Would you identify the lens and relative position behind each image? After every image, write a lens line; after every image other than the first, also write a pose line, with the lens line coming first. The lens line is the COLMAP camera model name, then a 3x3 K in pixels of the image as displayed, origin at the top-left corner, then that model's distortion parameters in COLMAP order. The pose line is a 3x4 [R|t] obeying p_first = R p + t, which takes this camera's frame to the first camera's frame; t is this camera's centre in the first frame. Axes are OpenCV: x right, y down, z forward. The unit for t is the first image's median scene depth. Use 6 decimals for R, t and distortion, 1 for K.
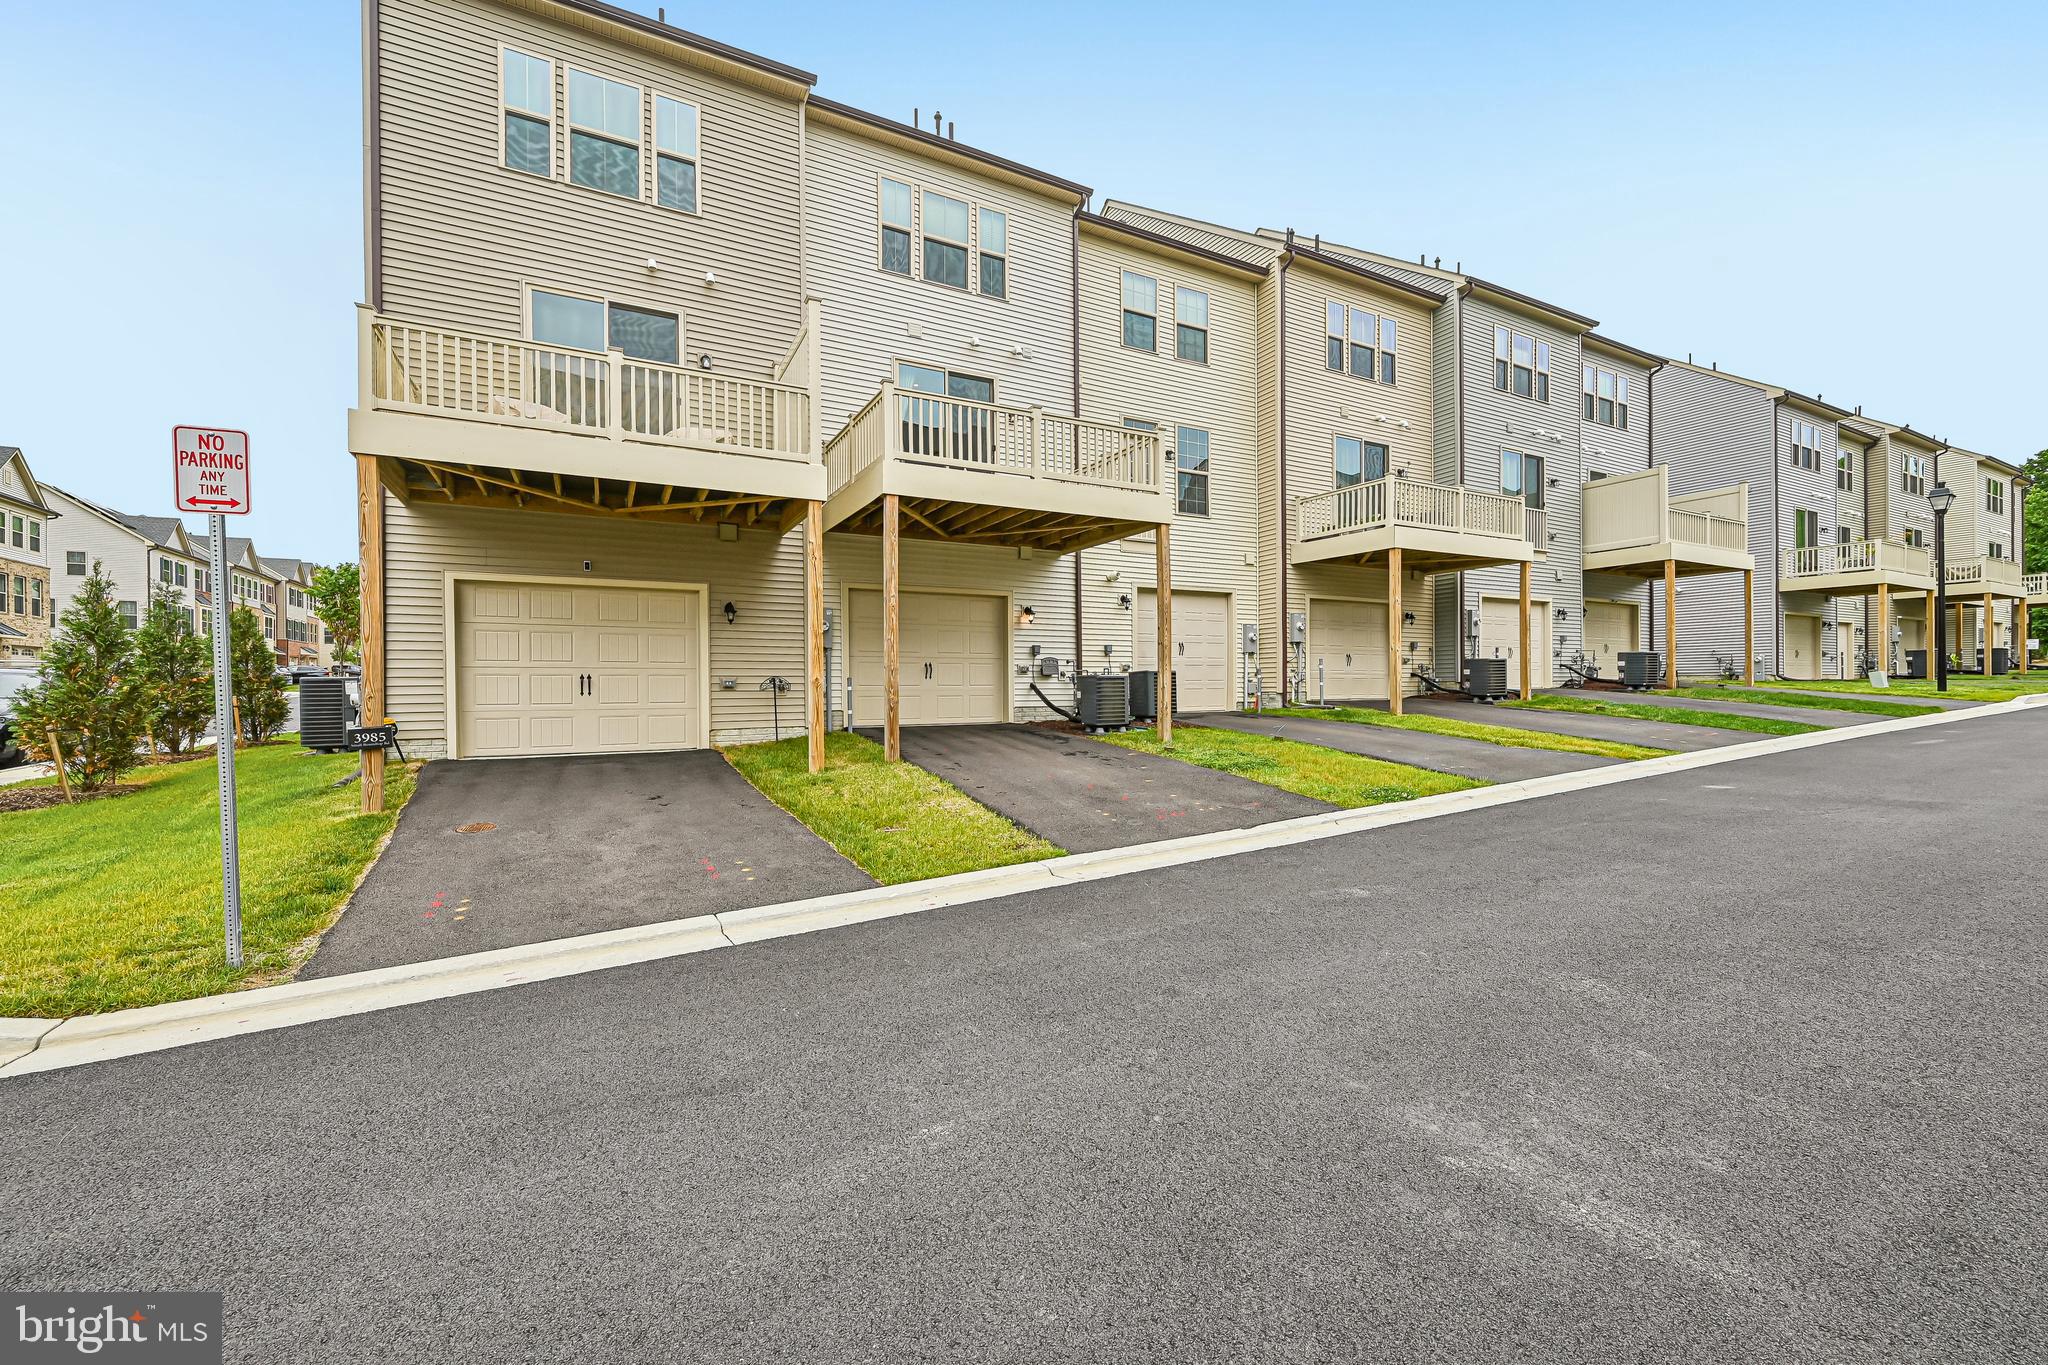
lens RADIAL K [[810.3, 0, 1016.8], [0, 810.3, 693.1], [0, 0, 1]] dist [-0.002776, -0.000390]
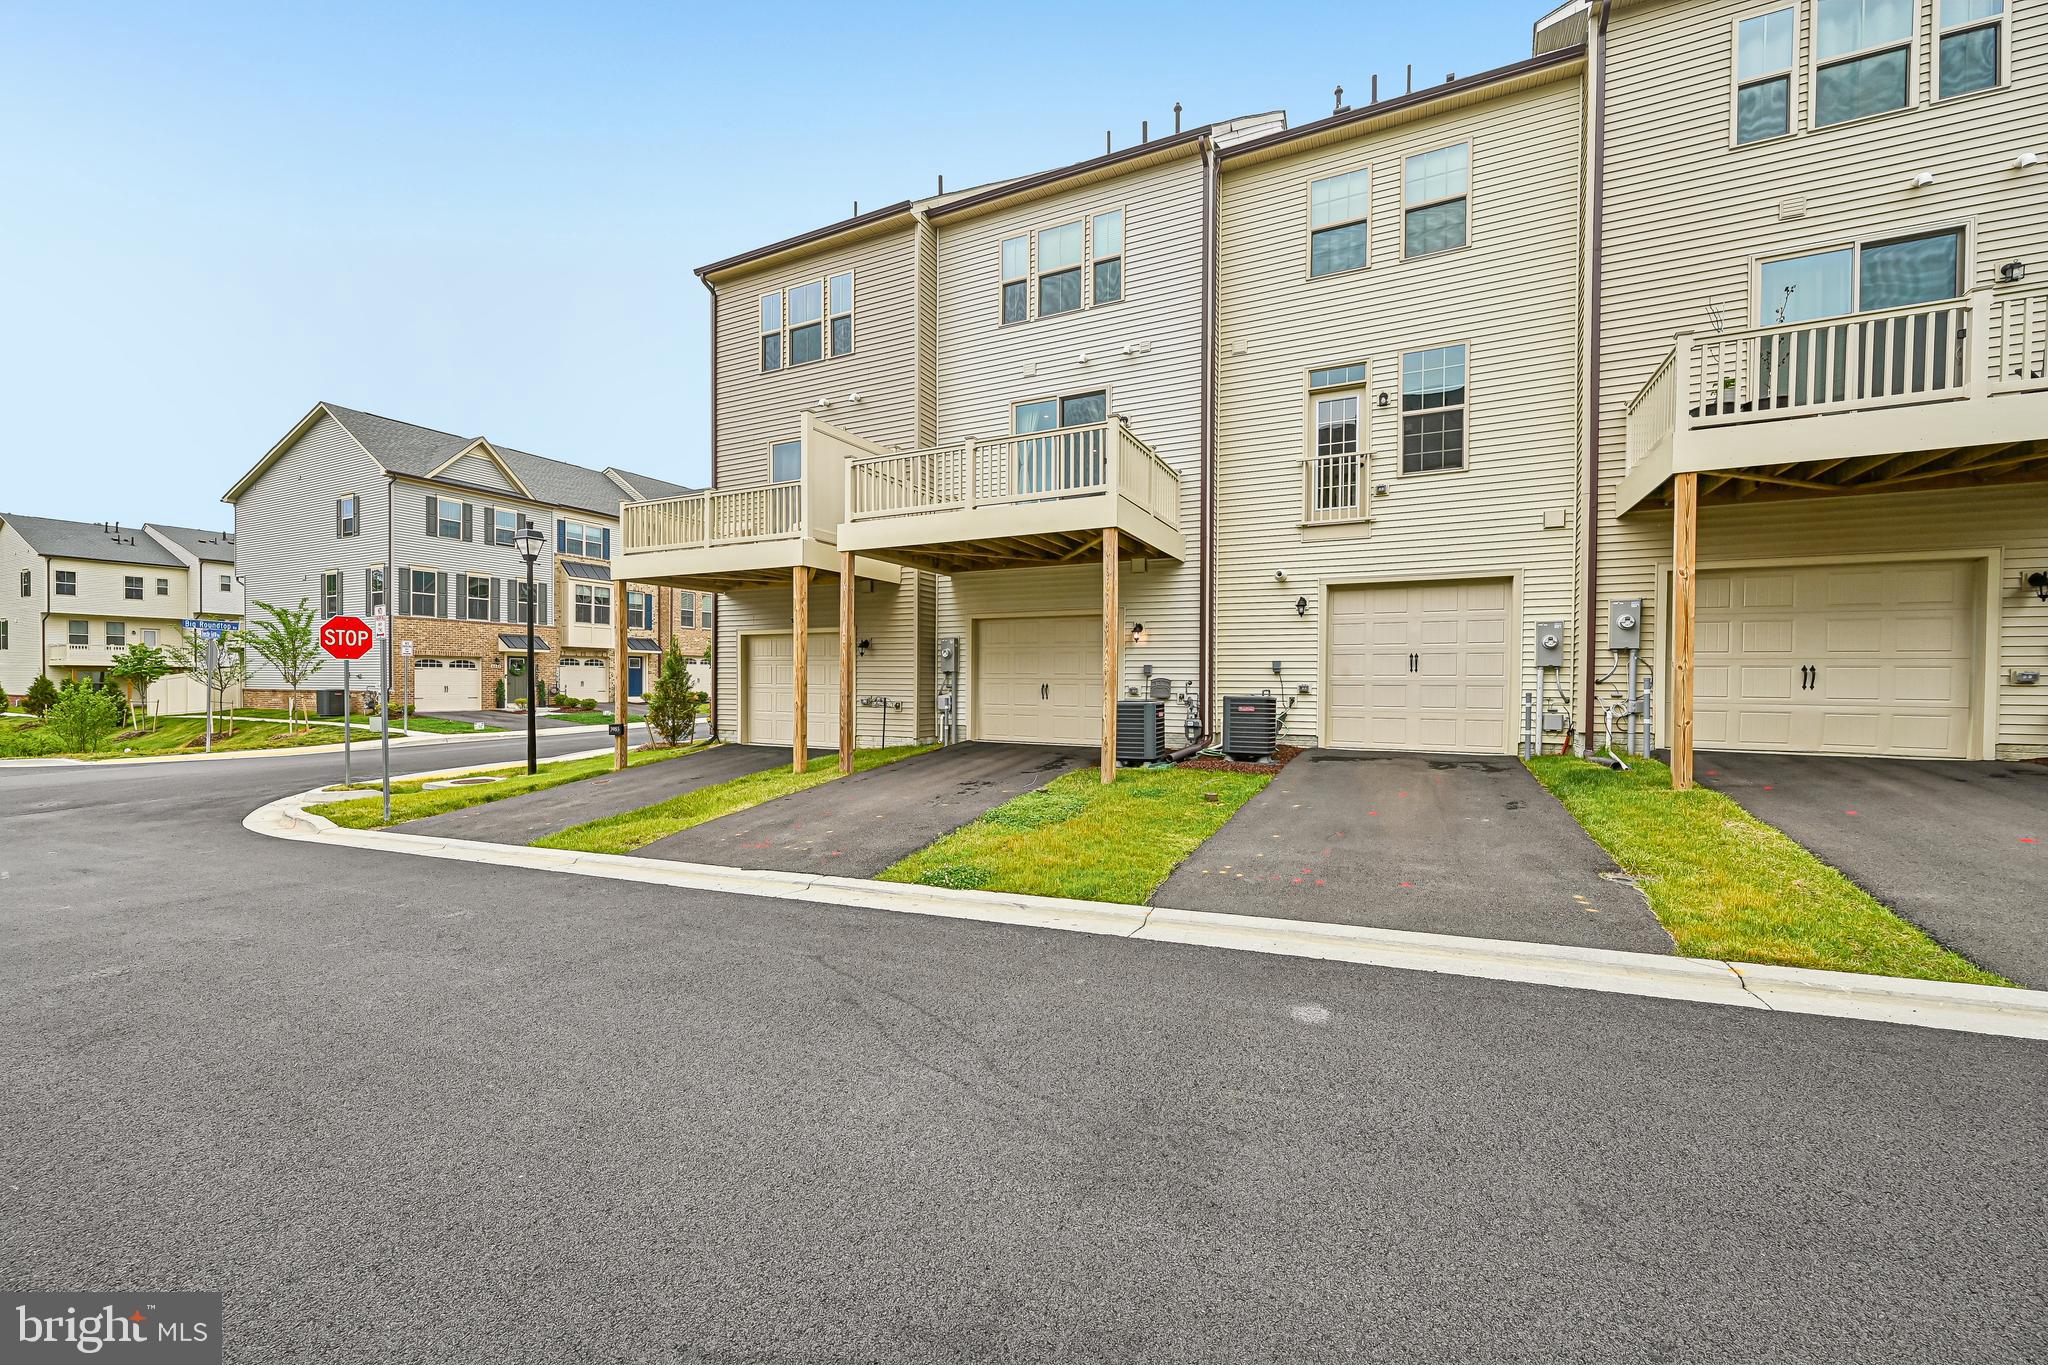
lens RADIAL K [[803.3, 0, 1032.1], [0, 803.3, 689.3], [0, 0, 1]] dist [-0.002187, 0.000126]
pose [[0.581175, 0.017536, -0.813590, 0.683651], [-0.017038, 0.999811, 0.009380, -0.038090], [0.813600, 0.008410, 0.581364, 0.369340]]
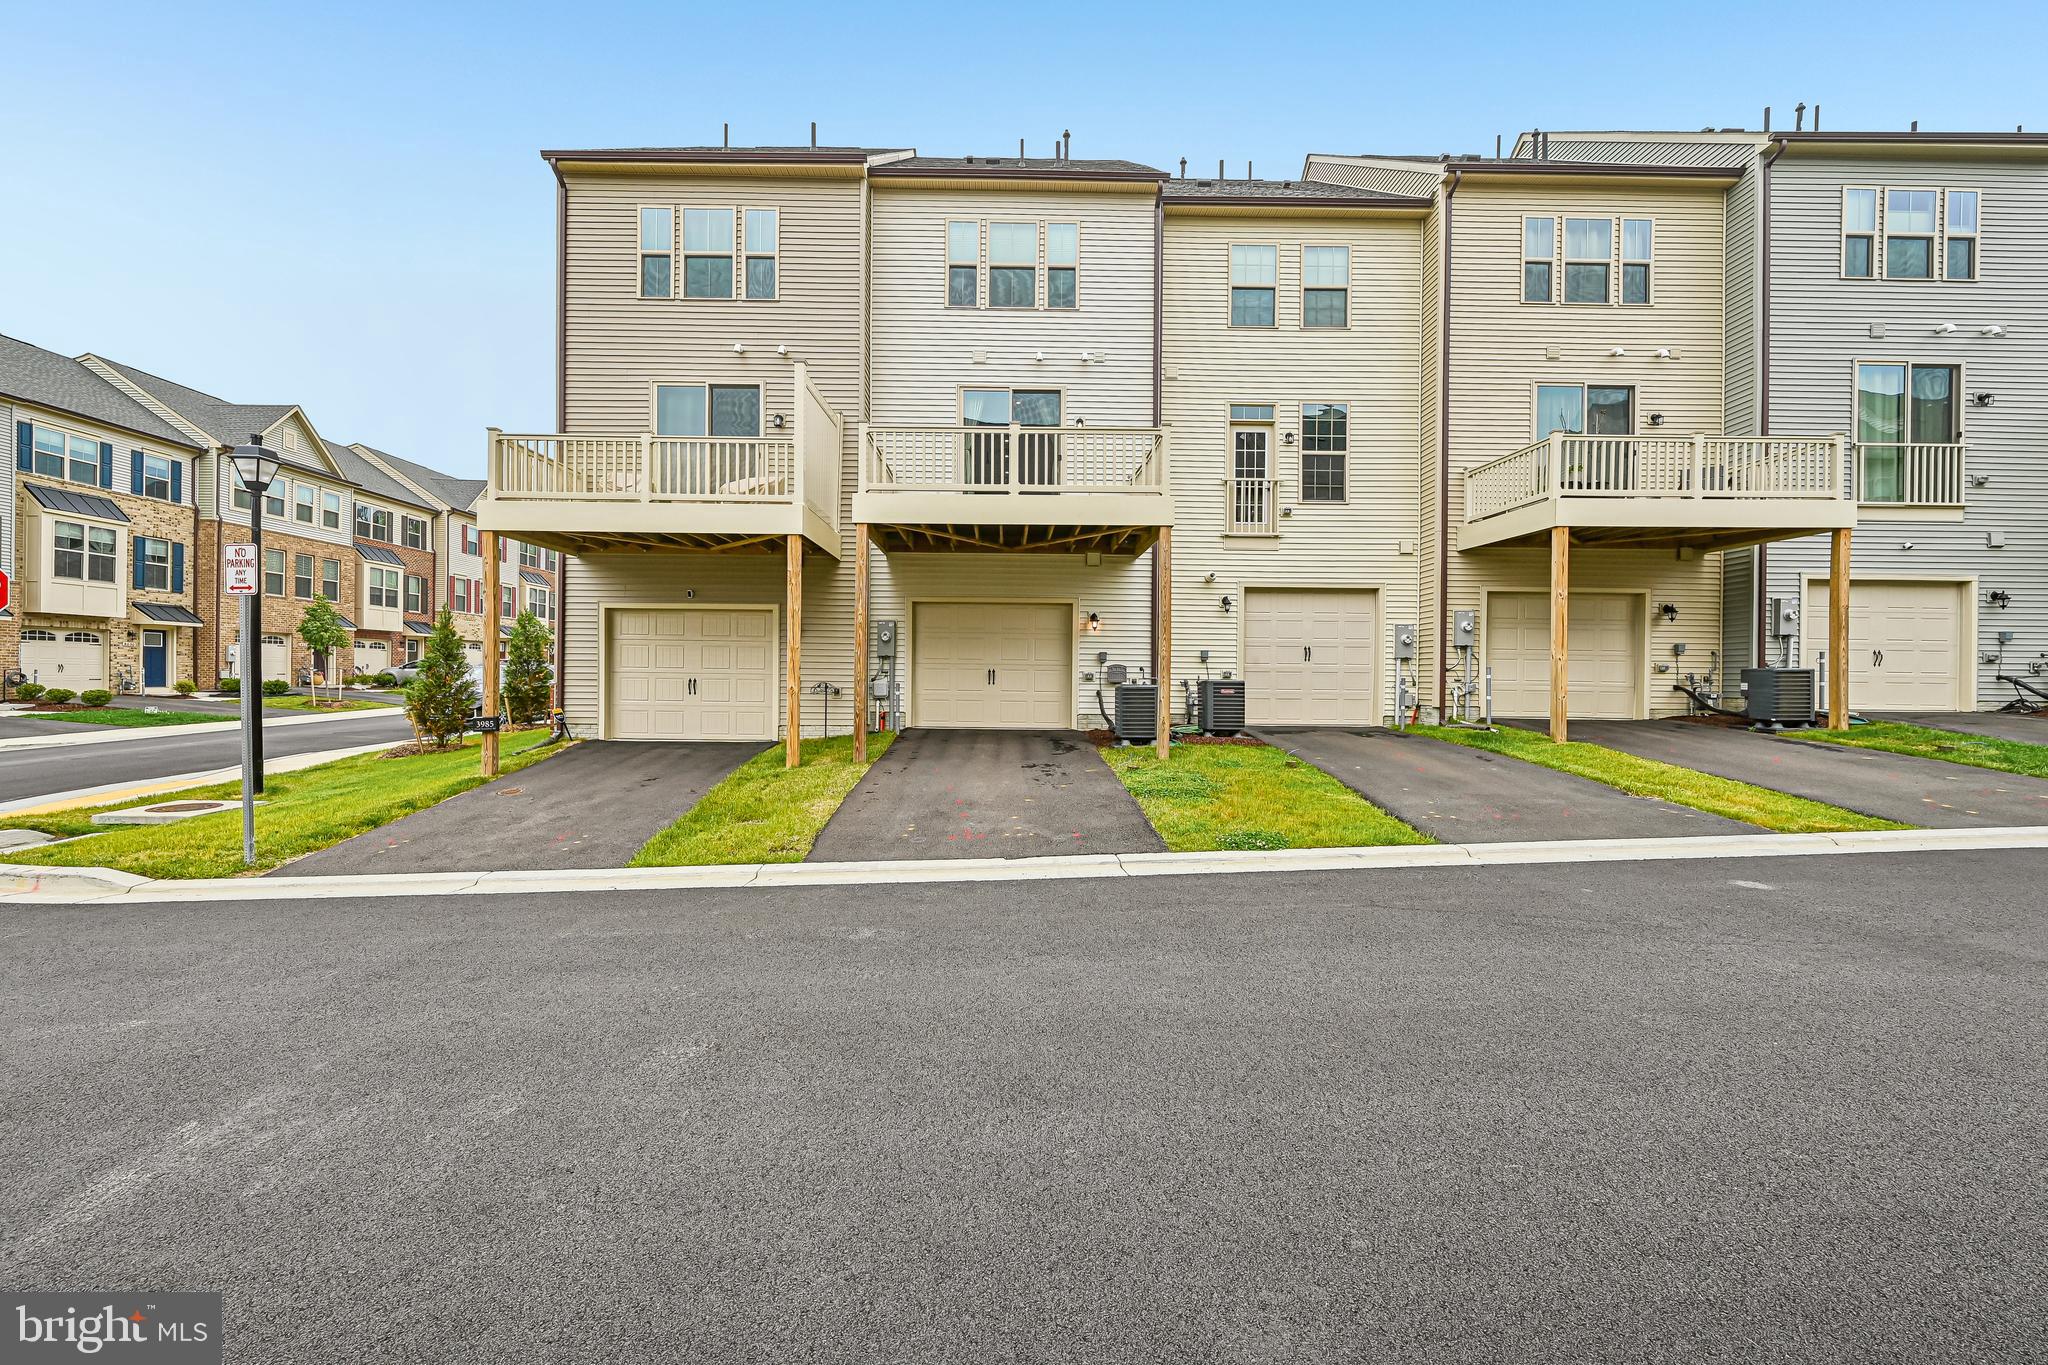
lens RADIAL K [[803.3, 0, 1032.1], [0, 803.3, 689.3], [0, 0, 1]] dist [-0.002187, 0.000126]
pose [[0.886759, 0.024247, -0.461596, 0.402252], [-0.019774, 0.999699, 0.014524, -0.026425], [0.461809, -0.003751, 0.886972, 0.088486]]
